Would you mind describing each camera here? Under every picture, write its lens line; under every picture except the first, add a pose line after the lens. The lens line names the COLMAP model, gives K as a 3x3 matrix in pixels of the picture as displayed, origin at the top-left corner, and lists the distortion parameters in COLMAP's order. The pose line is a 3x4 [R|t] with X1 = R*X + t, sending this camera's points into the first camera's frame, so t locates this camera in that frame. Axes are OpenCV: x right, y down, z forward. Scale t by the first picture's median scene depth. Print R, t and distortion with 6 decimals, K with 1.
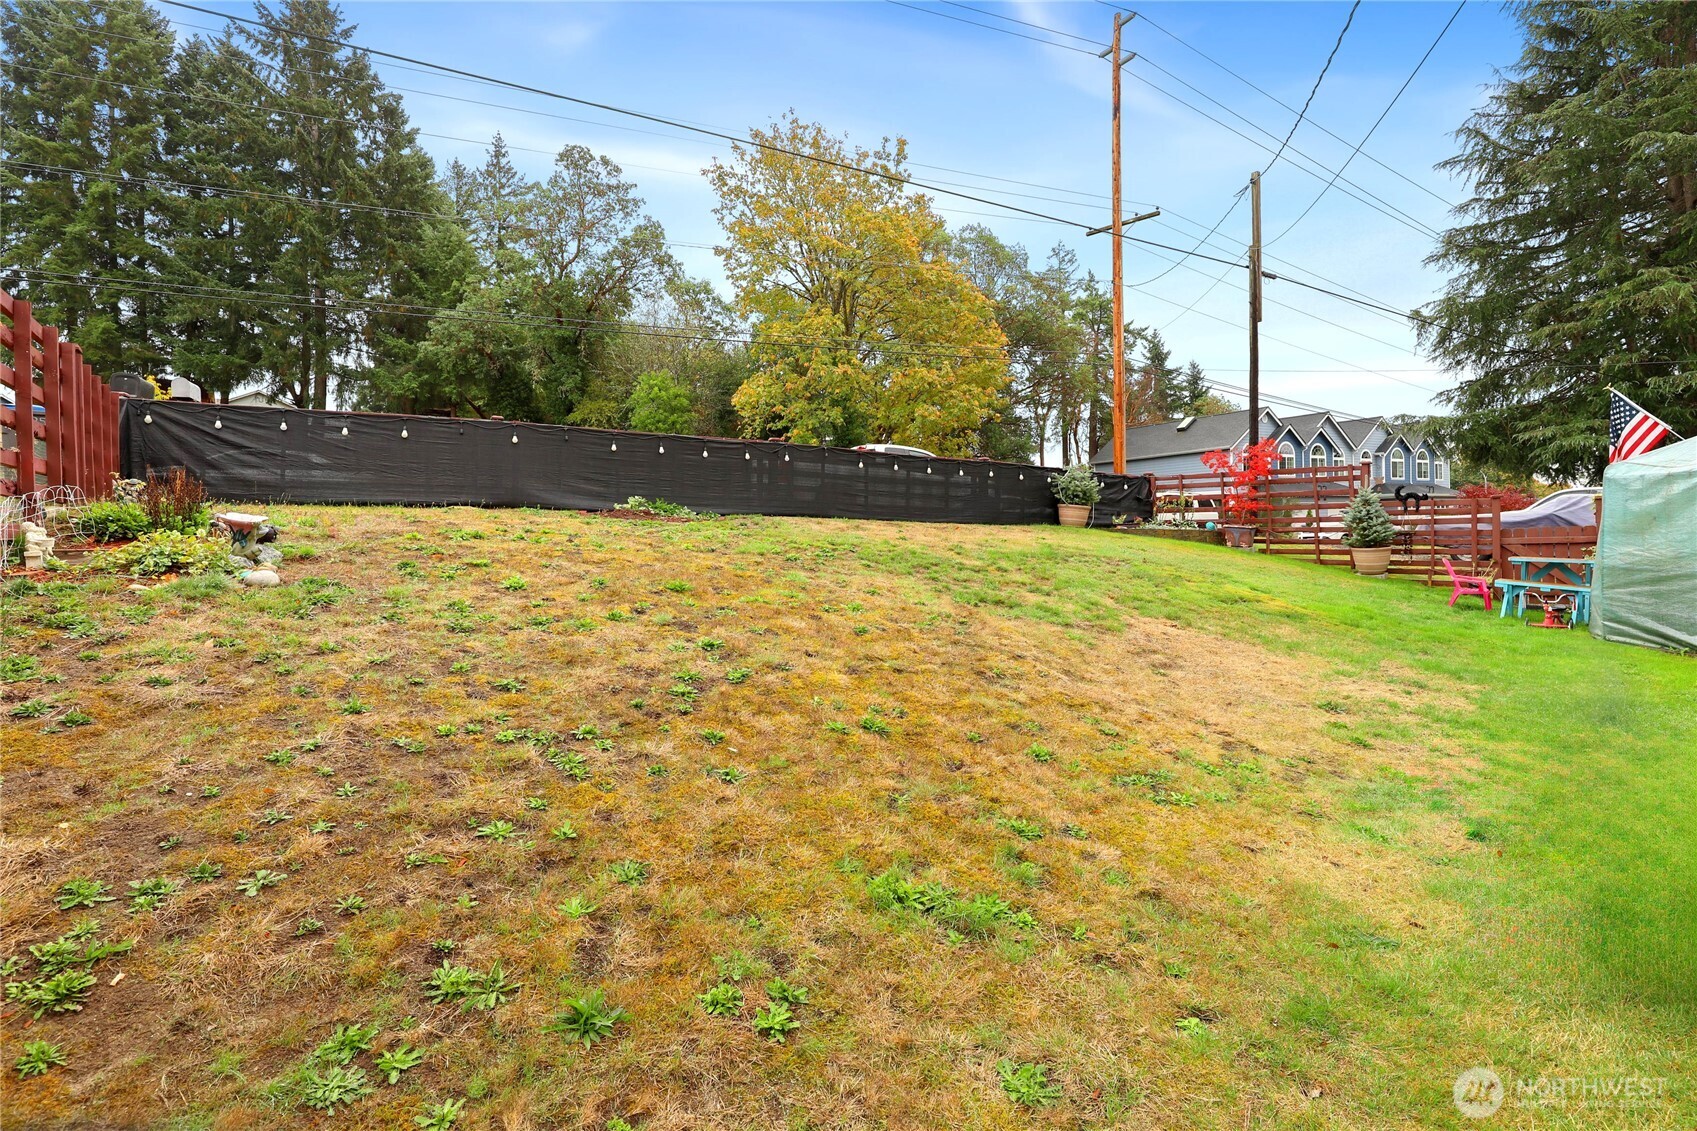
lens RADIAL K [[801.3, 0, 849.5], [0, 801.3, 516.9], [0, 0, 1]] dist [-0.031975, 0.006572]
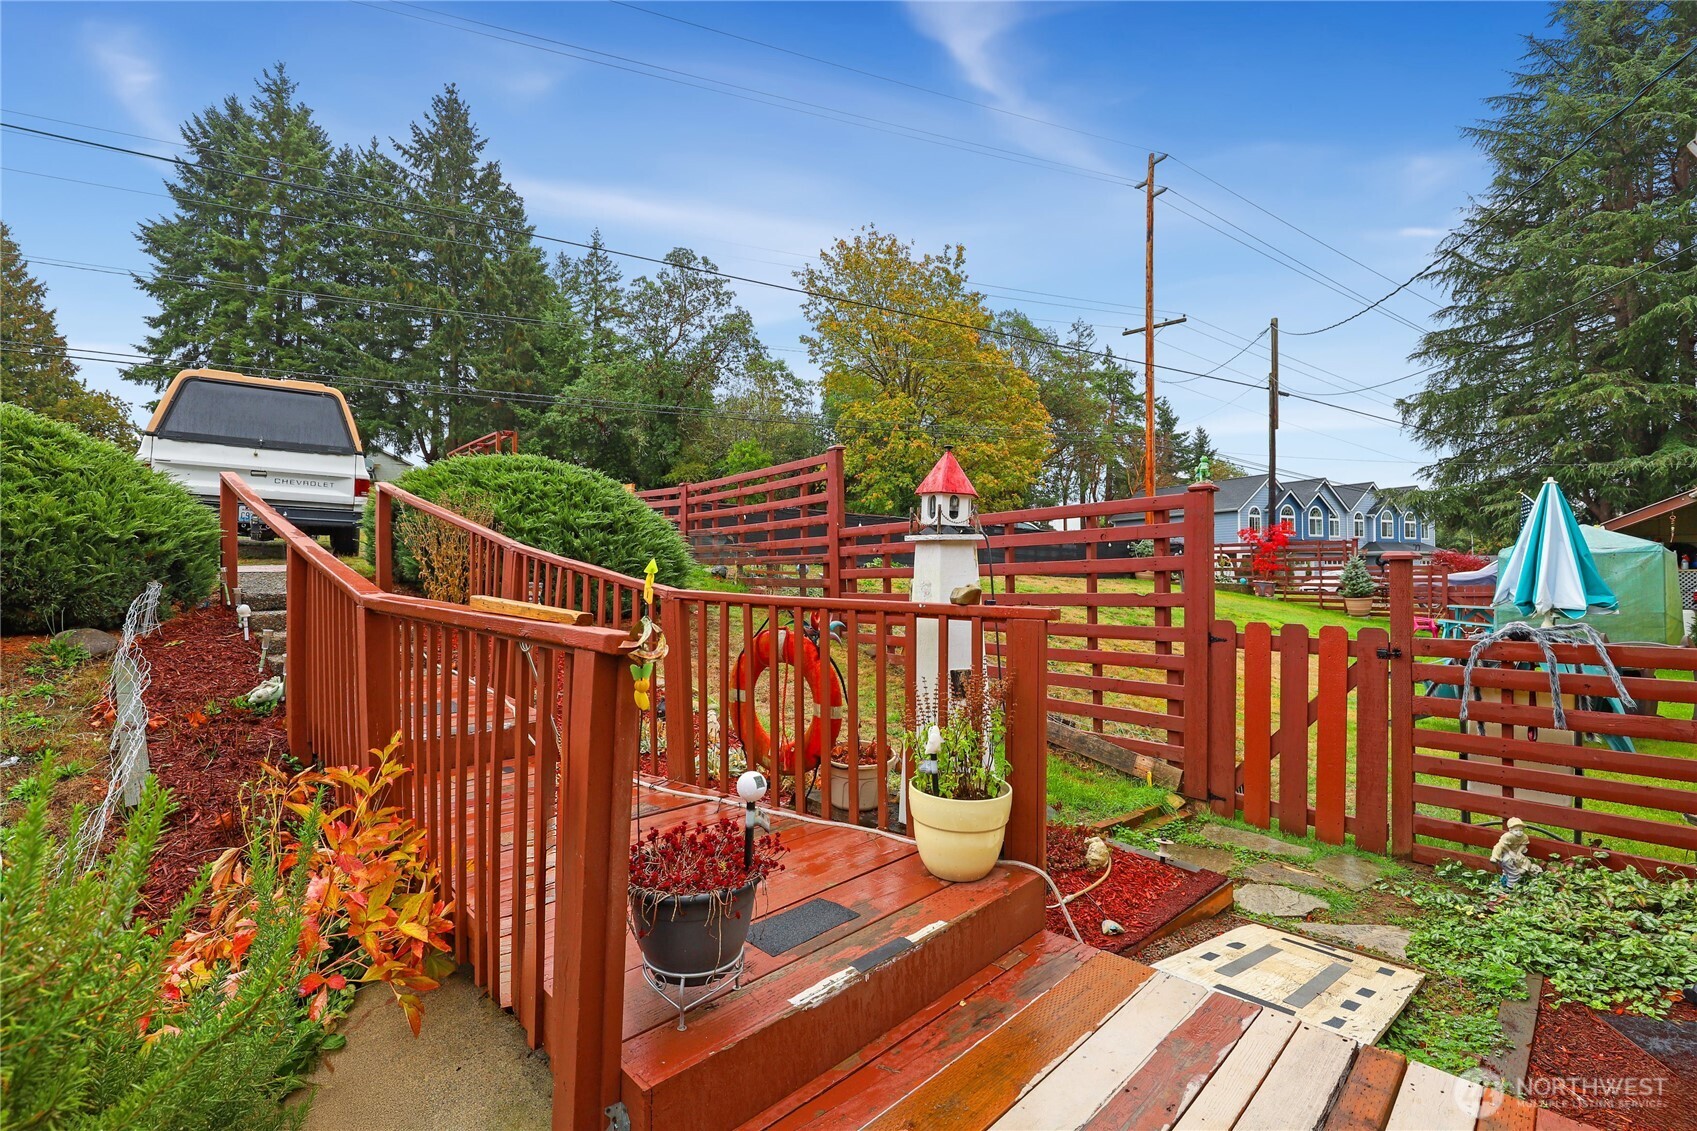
lens RADIAL K [[770.5, 0, 841.6], [0, 770.5, 548.8], [0, 0, 1]] dist [-0.023404, 0.001039]
pose [[0.999734, 0.012972, -0.019057, -0.086775], [-0.013303, 0.999761, -0.017362, -0.004656], [0.018827, 0.017611, 0.999668, -0.137529]]
